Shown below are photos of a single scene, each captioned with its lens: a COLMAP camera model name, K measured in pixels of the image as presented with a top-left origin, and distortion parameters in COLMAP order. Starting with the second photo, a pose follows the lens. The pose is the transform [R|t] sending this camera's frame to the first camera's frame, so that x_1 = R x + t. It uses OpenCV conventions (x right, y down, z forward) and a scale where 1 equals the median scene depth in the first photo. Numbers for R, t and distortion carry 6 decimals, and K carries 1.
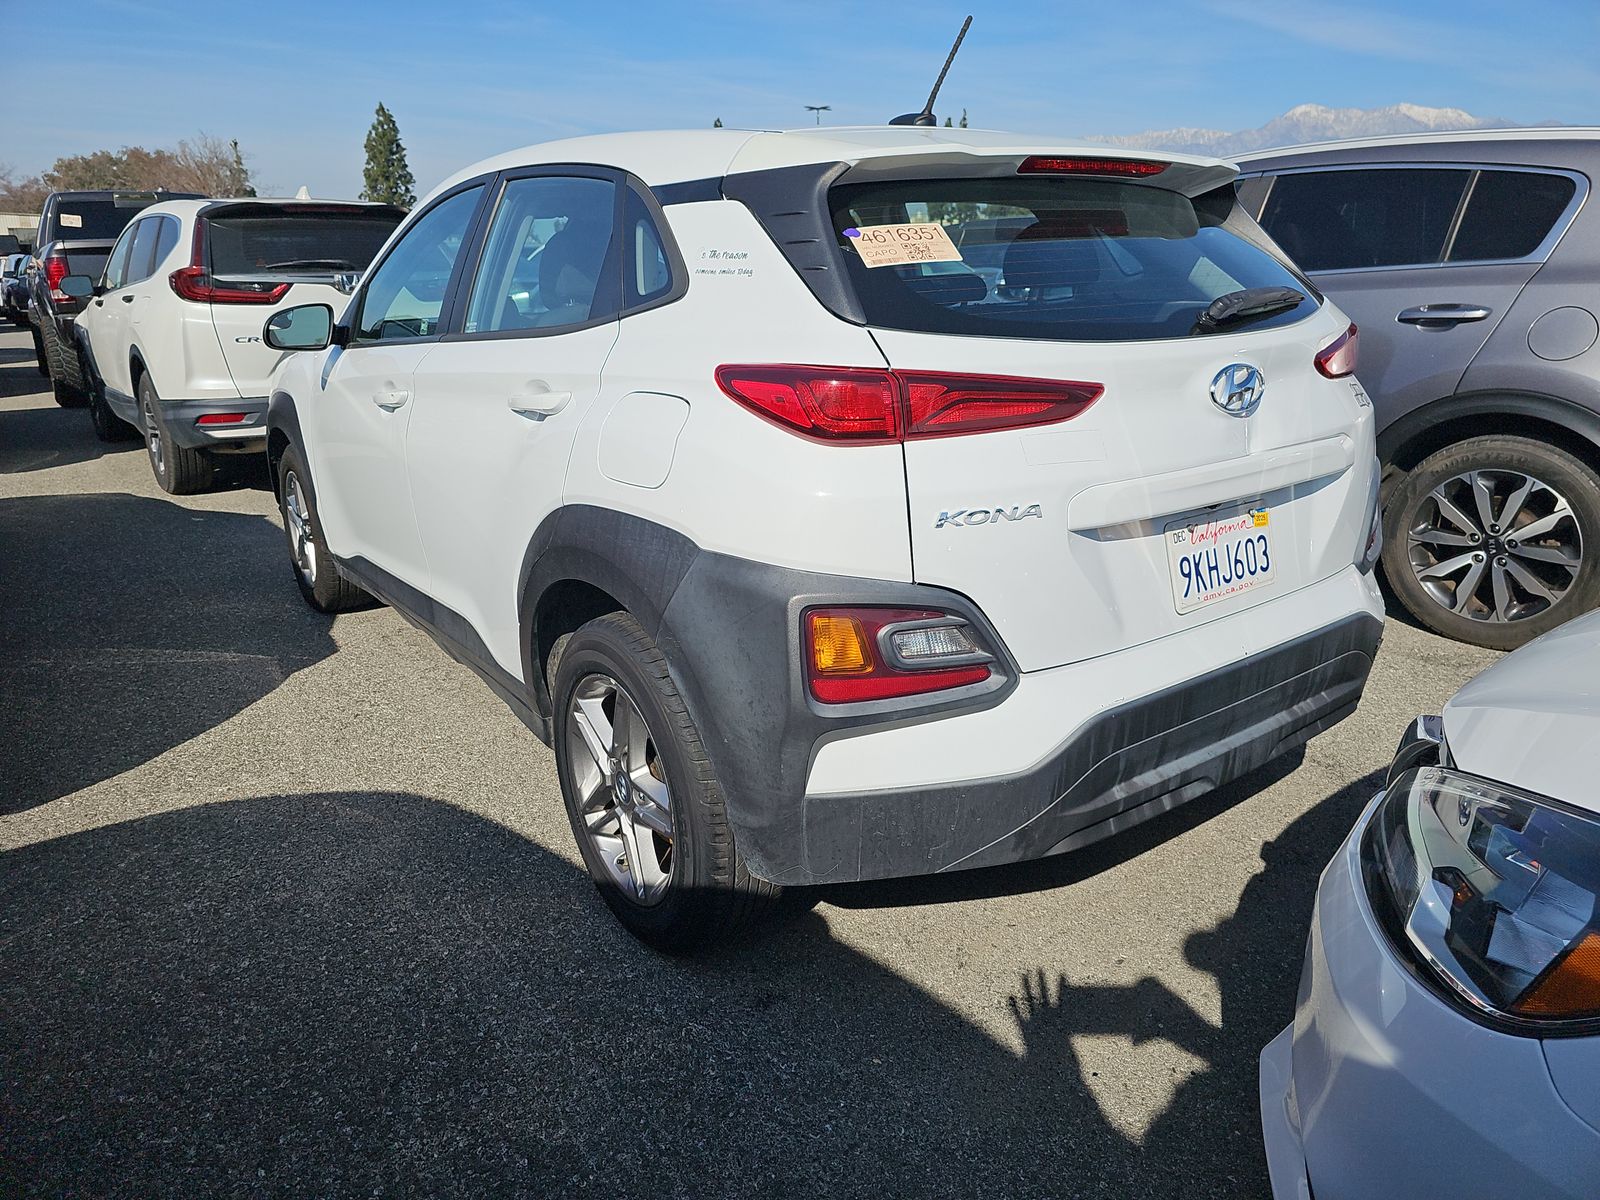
lens RADIAL K [[1087.4, 0, 800.0], [0, 1087.4, 600.0], [0, 0, 1]] dist [0.016843, -0.003693]
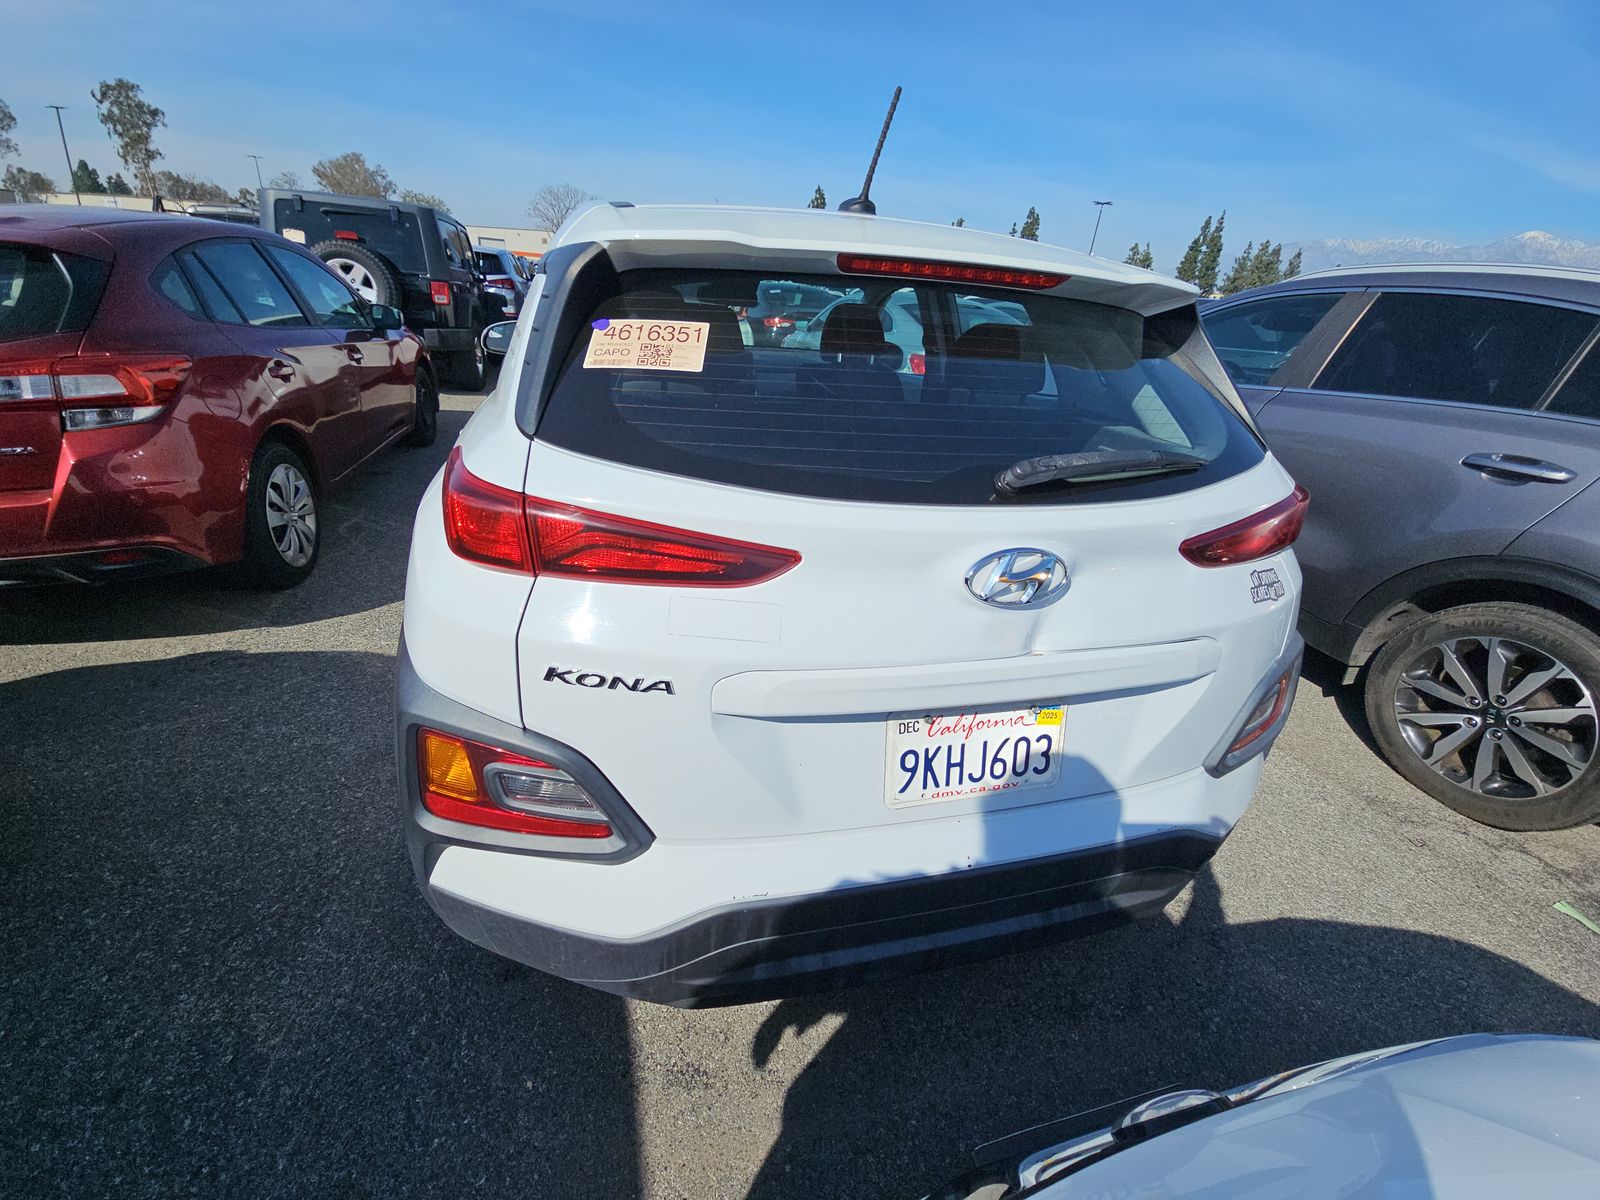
lens RADIAL K [[644.4, 0, 790.1], [0, 644.4, 596.7], [0, 0, 1]] dist [0.035758, -0.021985]
pose [[0.922201, 0.240833, -0.302563, 0.218164], [-0.199964, 0.966659, 0.159956, -0.124039], [0.330997, -0.087010, 0.939612, 0.272960]]
